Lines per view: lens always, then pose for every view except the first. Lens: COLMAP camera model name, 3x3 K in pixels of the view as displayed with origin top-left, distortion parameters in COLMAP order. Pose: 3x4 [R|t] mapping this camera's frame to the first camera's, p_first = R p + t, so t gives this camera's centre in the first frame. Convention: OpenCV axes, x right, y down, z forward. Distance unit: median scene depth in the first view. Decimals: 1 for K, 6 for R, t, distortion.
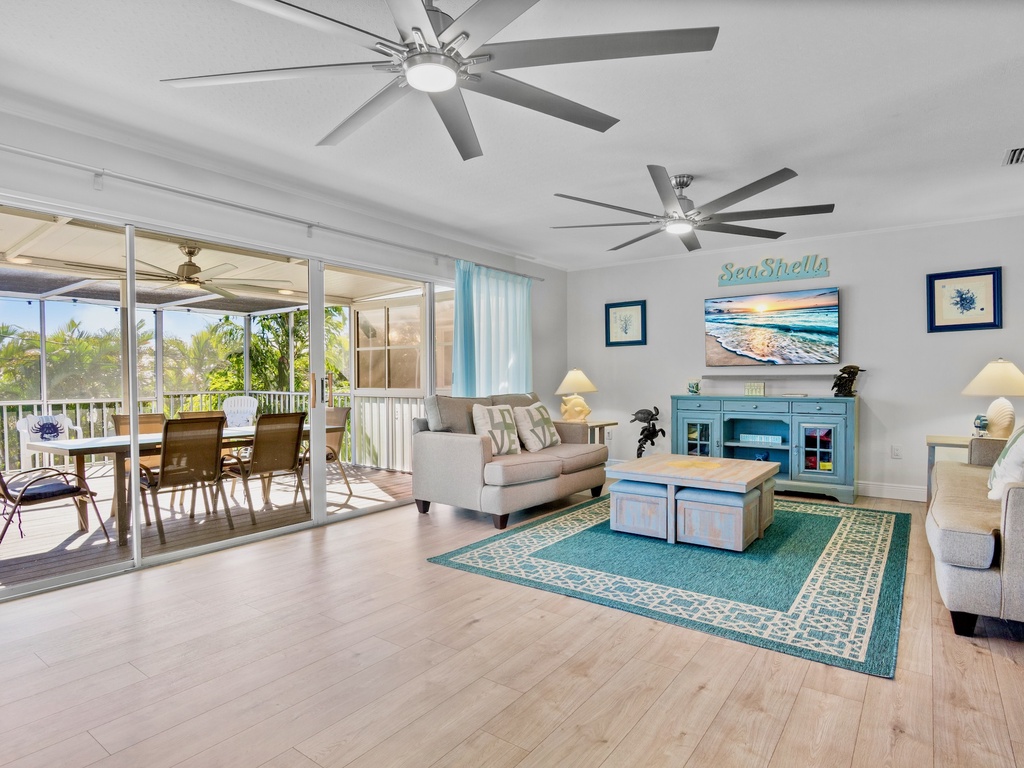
lens RADIAL K [[562.6, 0, 512.4], [0, 562.6, 417.7], [0, 0, 1]] dist [-0.025225, -0.000434]
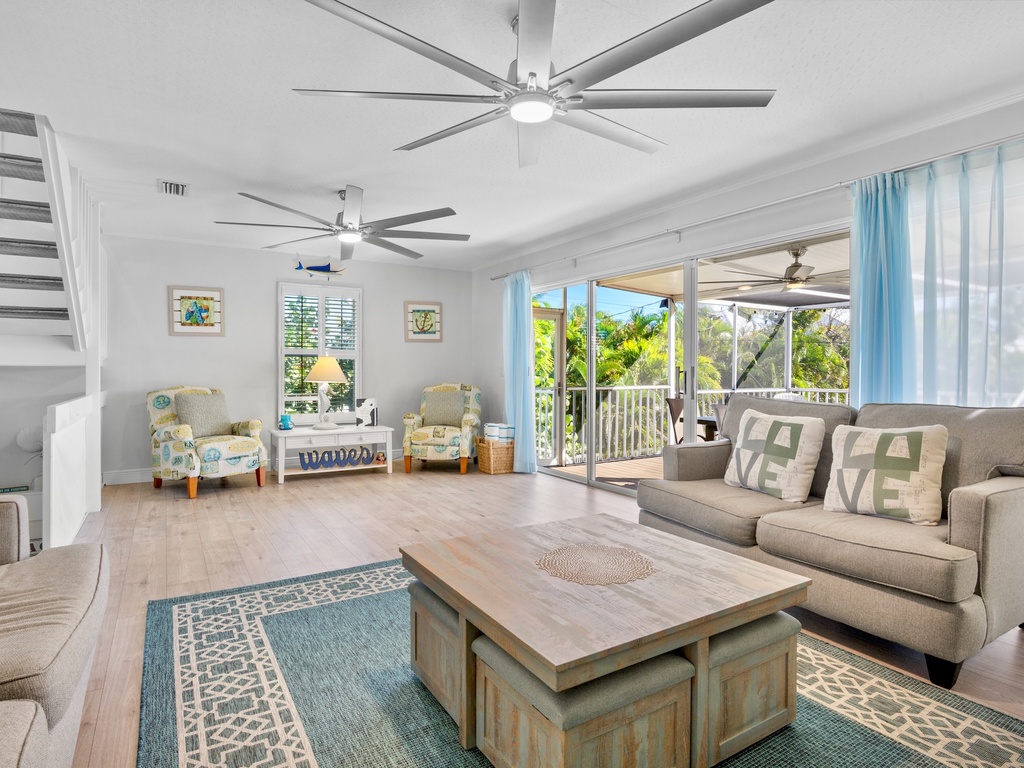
lens RADIAL K [[571.1, 0, 509.2], [0, 571.1, 374.2], [0, 0, 1]] dist [-0.024365, -0.001870]
pose [[-0.379007, 0.007791, -0.925361, 1.239078], [-0.065438, 0.997236, 0.035198, -0.127100], [0.923077, 0.073894, -0.377449, 1.750678]]
